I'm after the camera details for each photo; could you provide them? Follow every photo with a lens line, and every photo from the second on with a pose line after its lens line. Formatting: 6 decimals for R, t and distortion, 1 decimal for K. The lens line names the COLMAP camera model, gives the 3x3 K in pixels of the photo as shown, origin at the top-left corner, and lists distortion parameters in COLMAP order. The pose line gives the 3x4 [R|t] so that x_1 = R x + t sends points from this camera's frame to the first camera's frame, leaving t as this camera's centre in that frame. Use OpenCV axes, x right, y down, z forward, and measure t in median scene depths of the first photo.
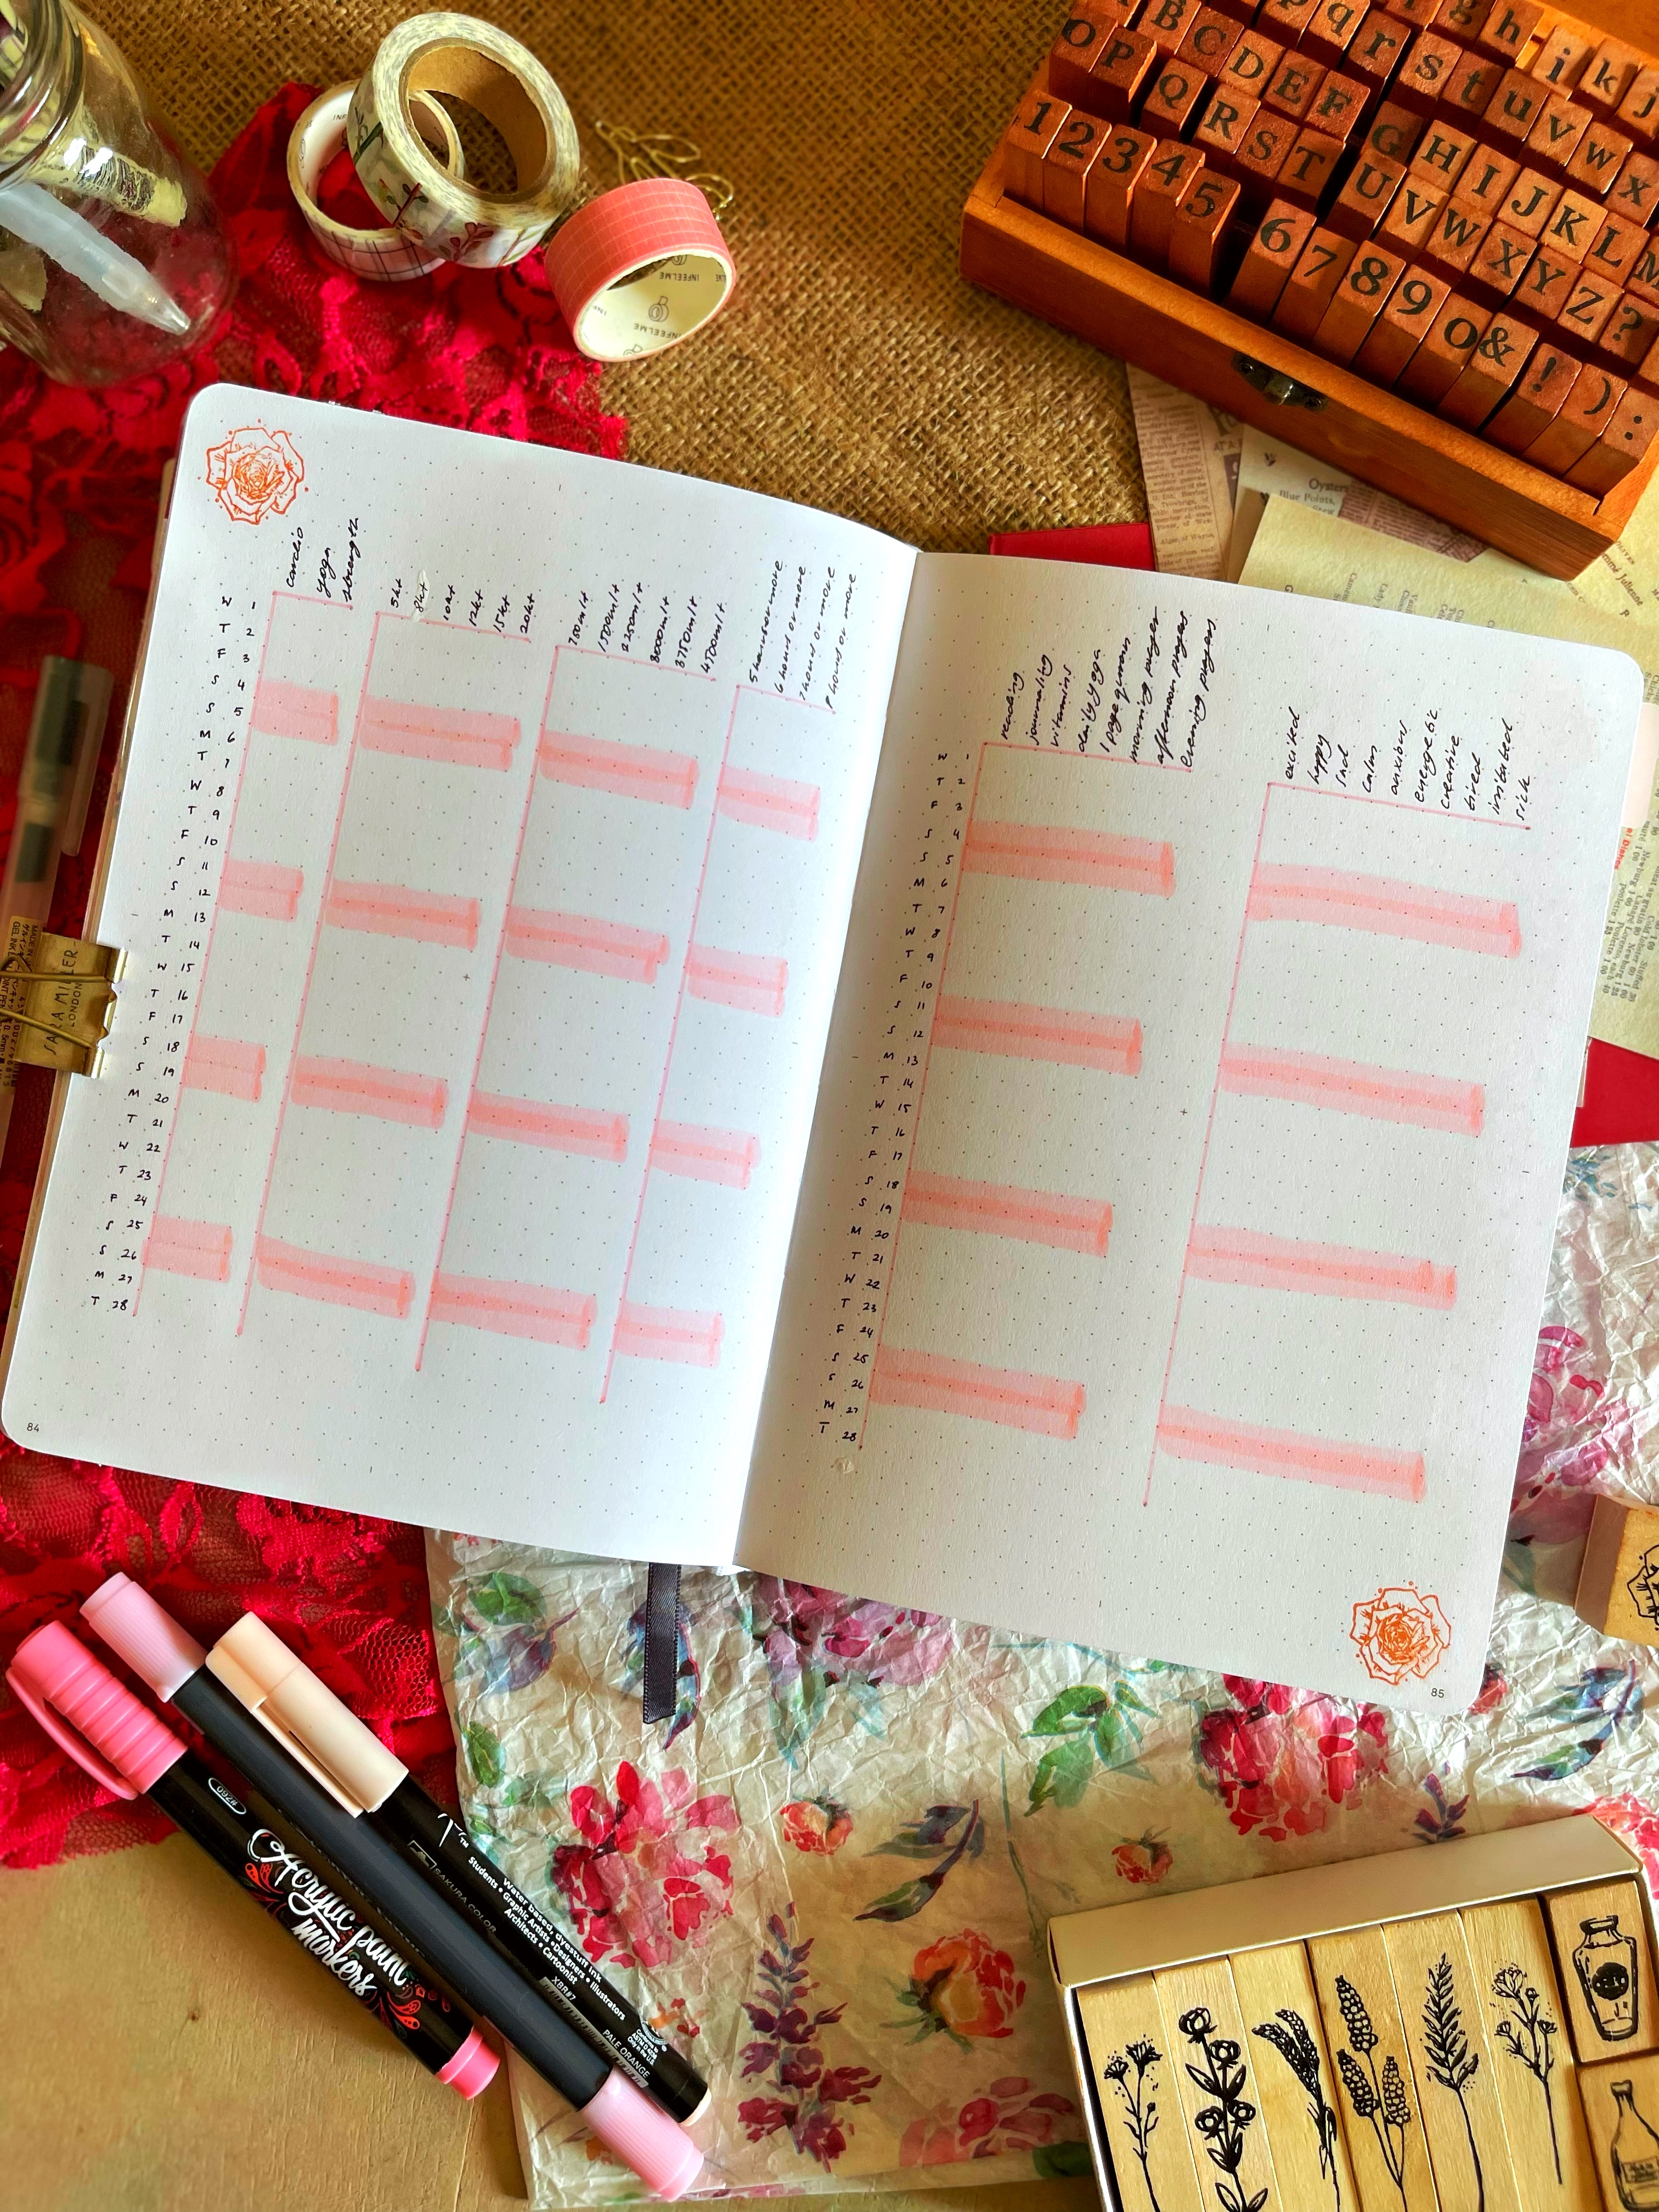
lens RADIAL K [[1840.3, 0, 819.8], [0, 1840.3, 1106.3], [0, 0, 1]] dist [0.094952, -0.180469]
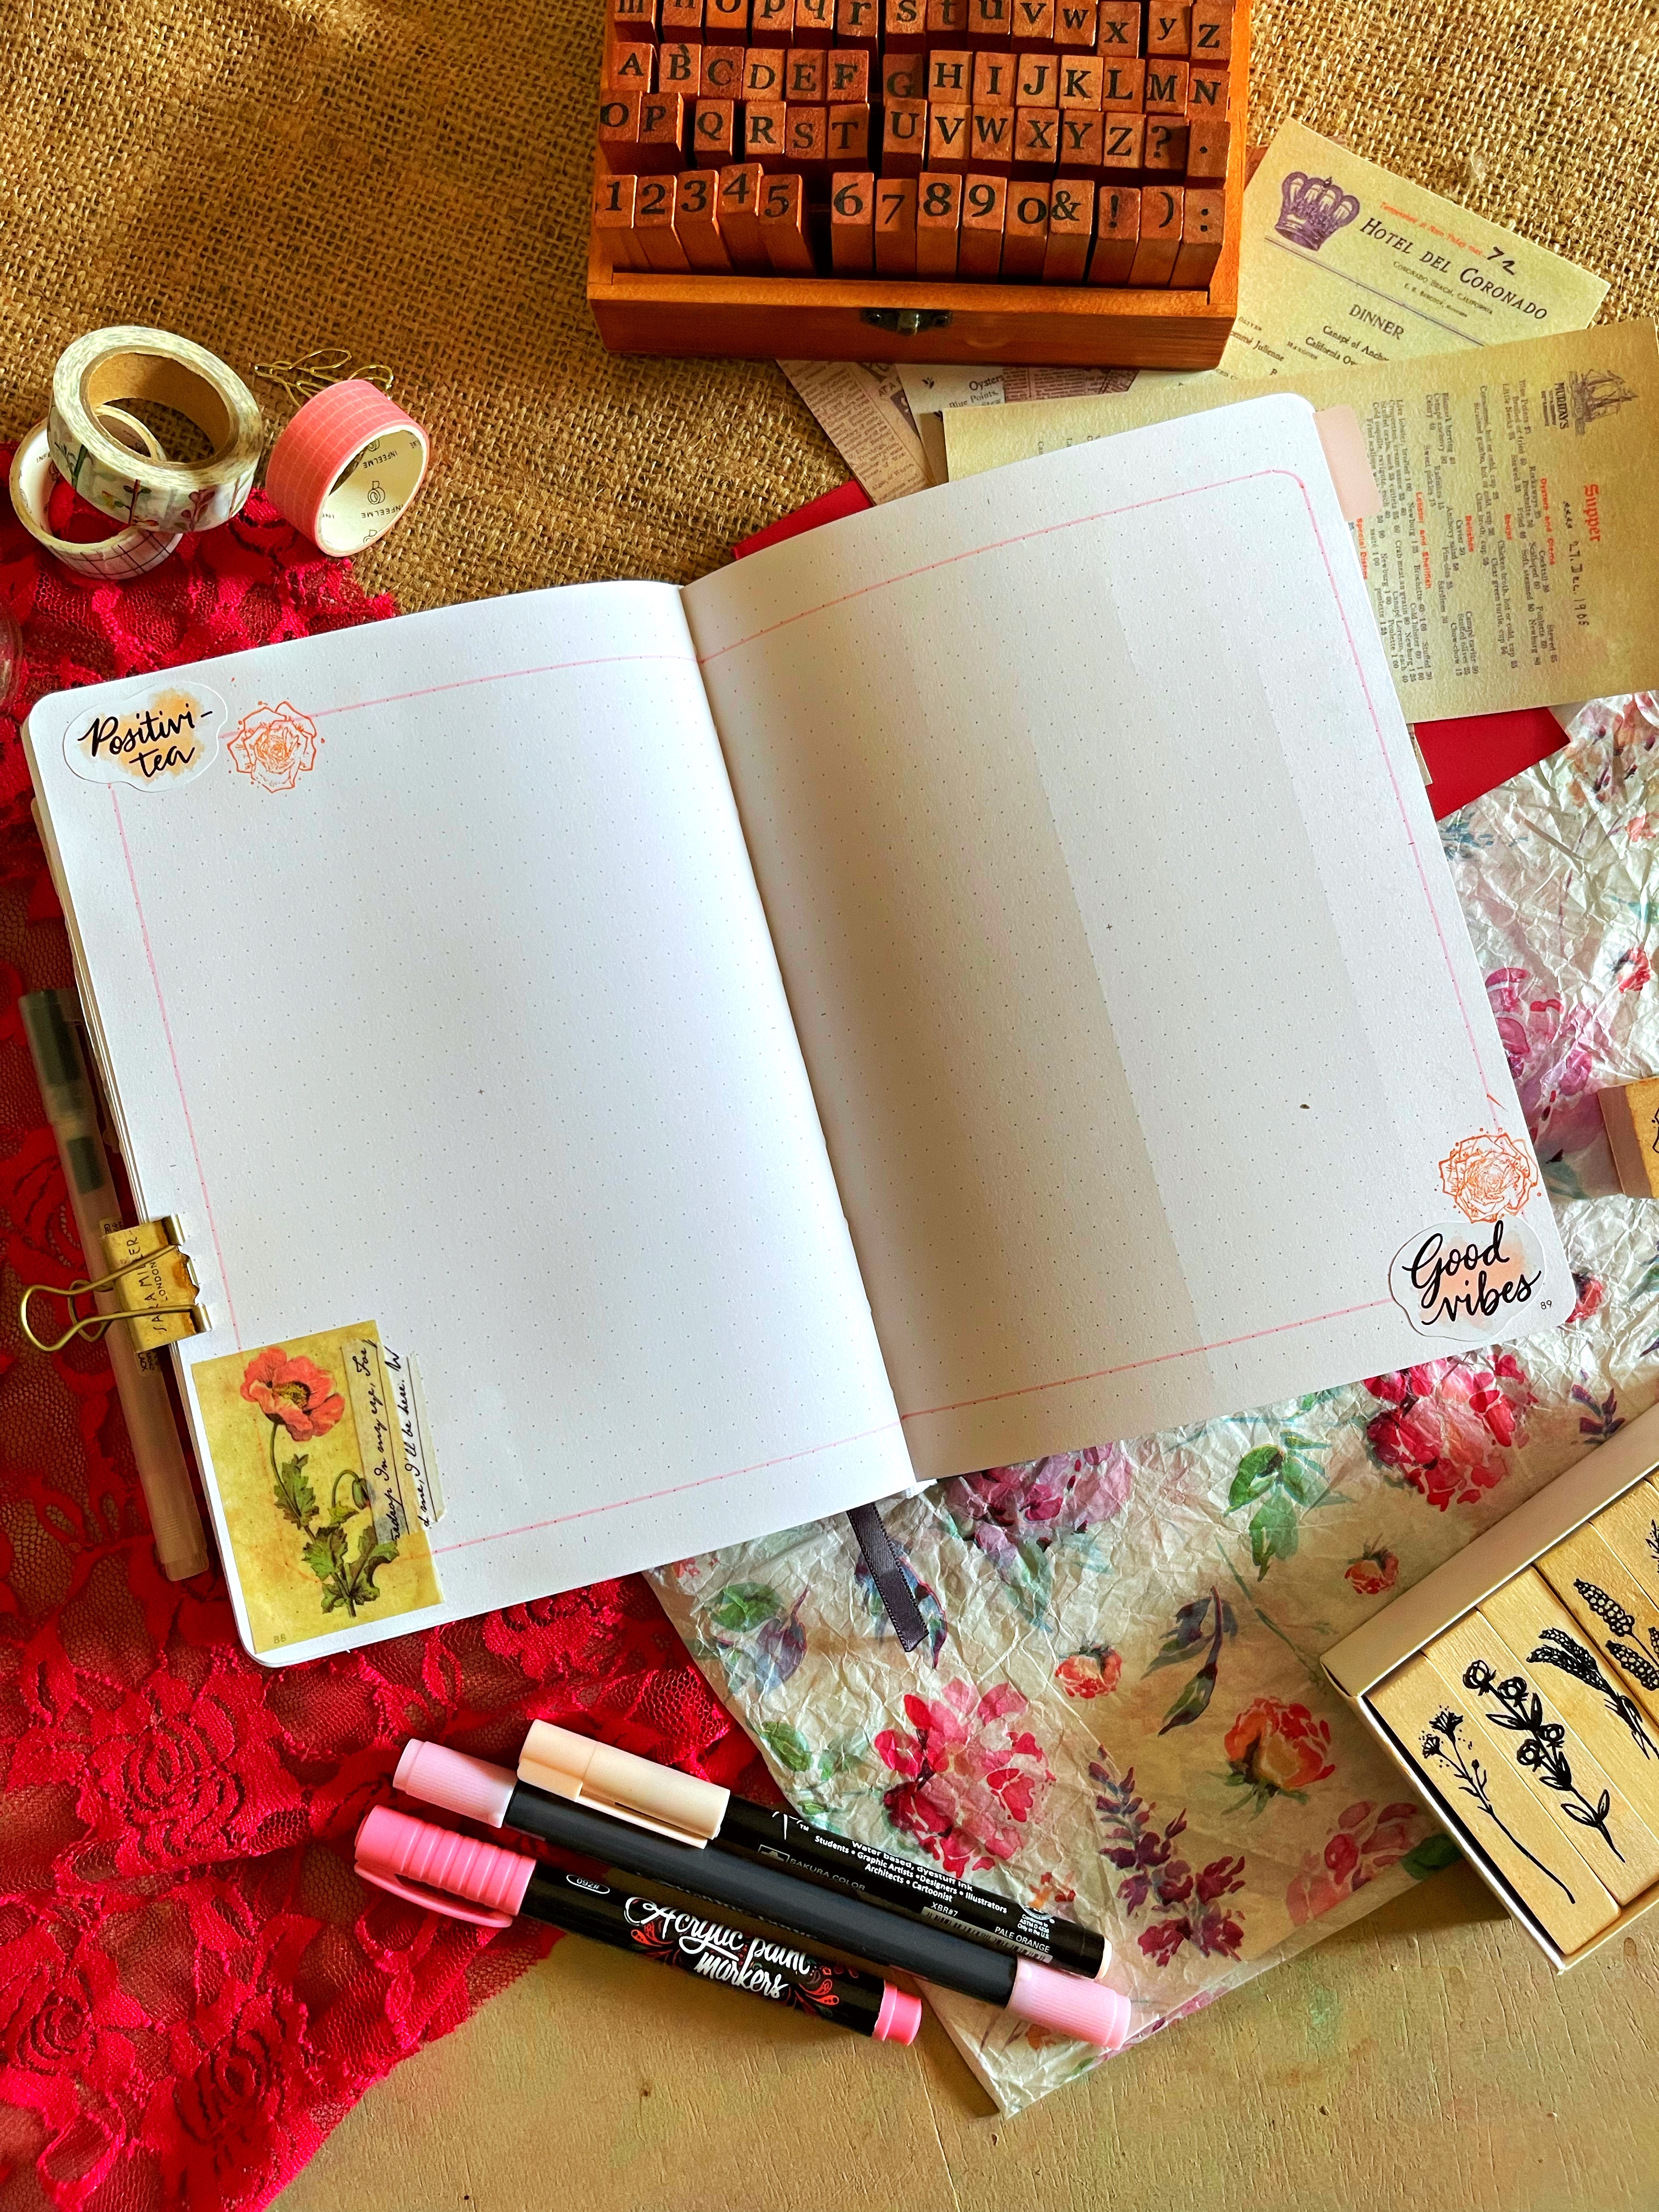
lens RADIAL K [[1840.3, 0, 818.5], [0, 1840.3, 1092.4], [0, 0, 1]] dist [0.094952, -0.180469]
pose [[0.904411, -0.426192, 0.020035, -0.022858], [0.426655, 0.903672, -0.036643, 0.051913], [-0.002488, 0.041689, 0.999128, -0.101485]]
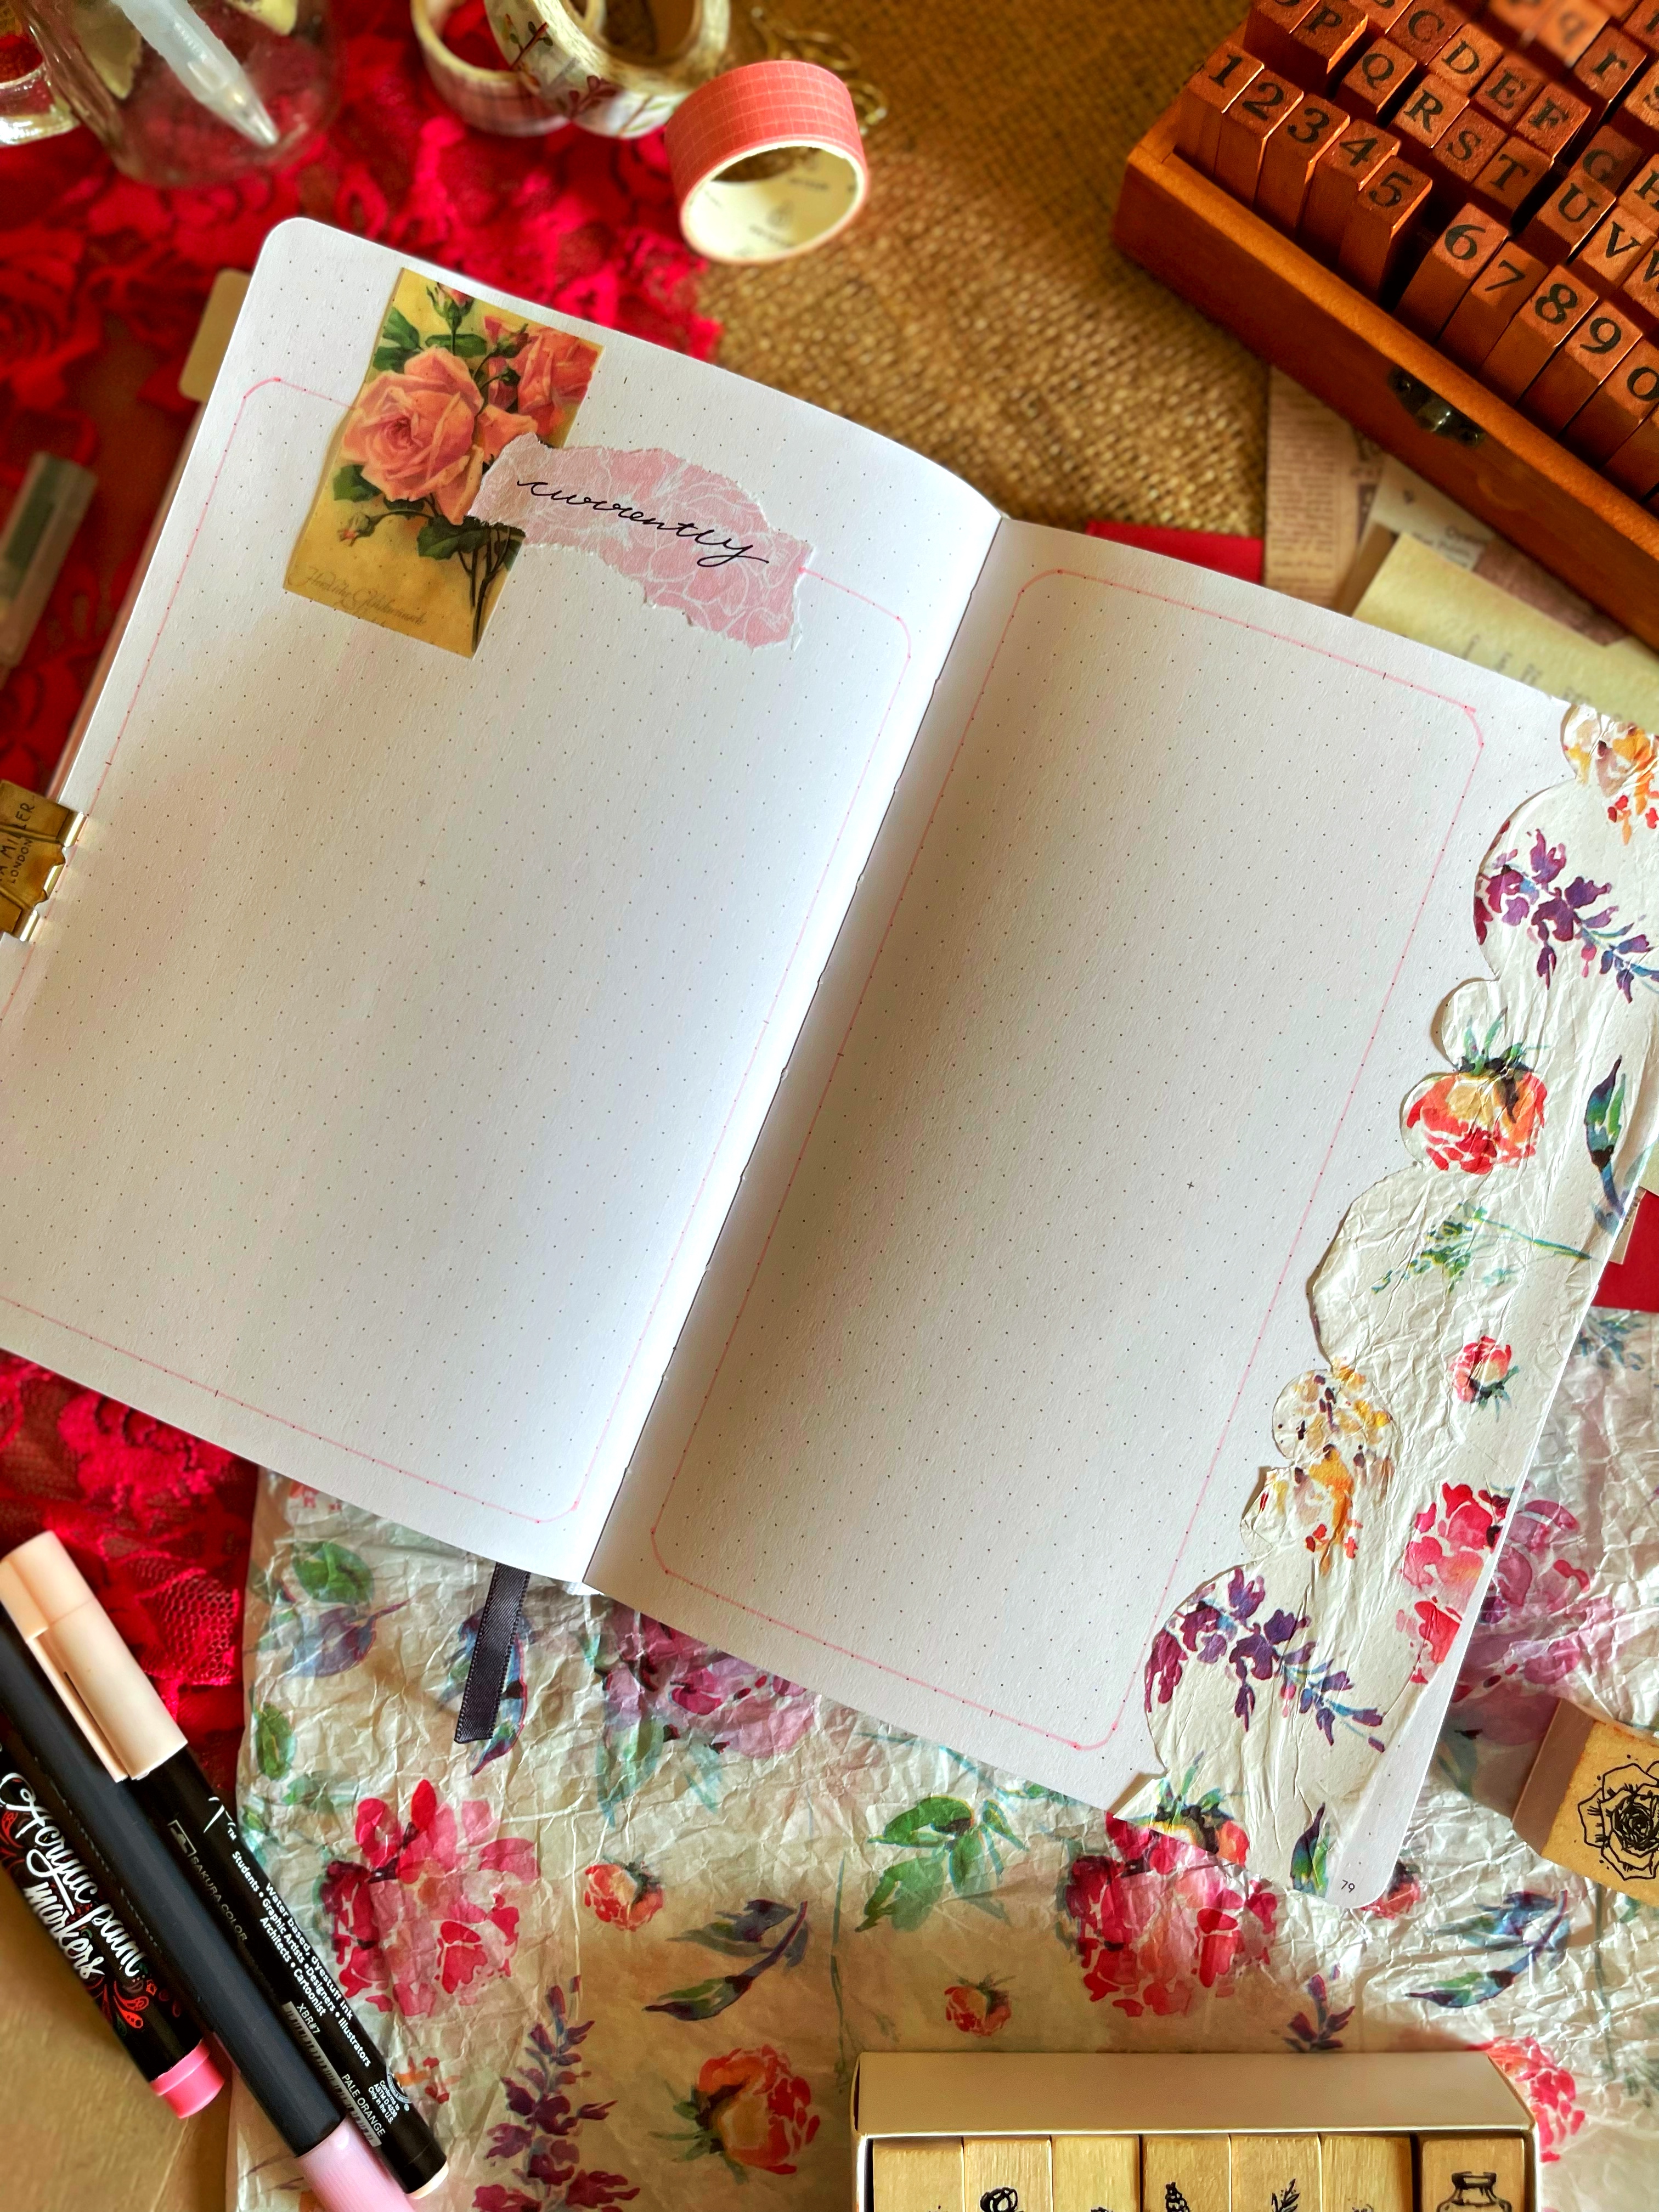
lens RADIAL K [[1840.3, 0, 804.3], [0, 1840.3, 1100.2], [0, 0, 1]] dist [0.094952, -0.180469]
pose [[0.981251, 0.191965, -0.017191, 0.025738], [-0.192431, 0.980803, -0.031573, 0.027112], [0.010800, 0.034289, 0.999354, 0.102044]]
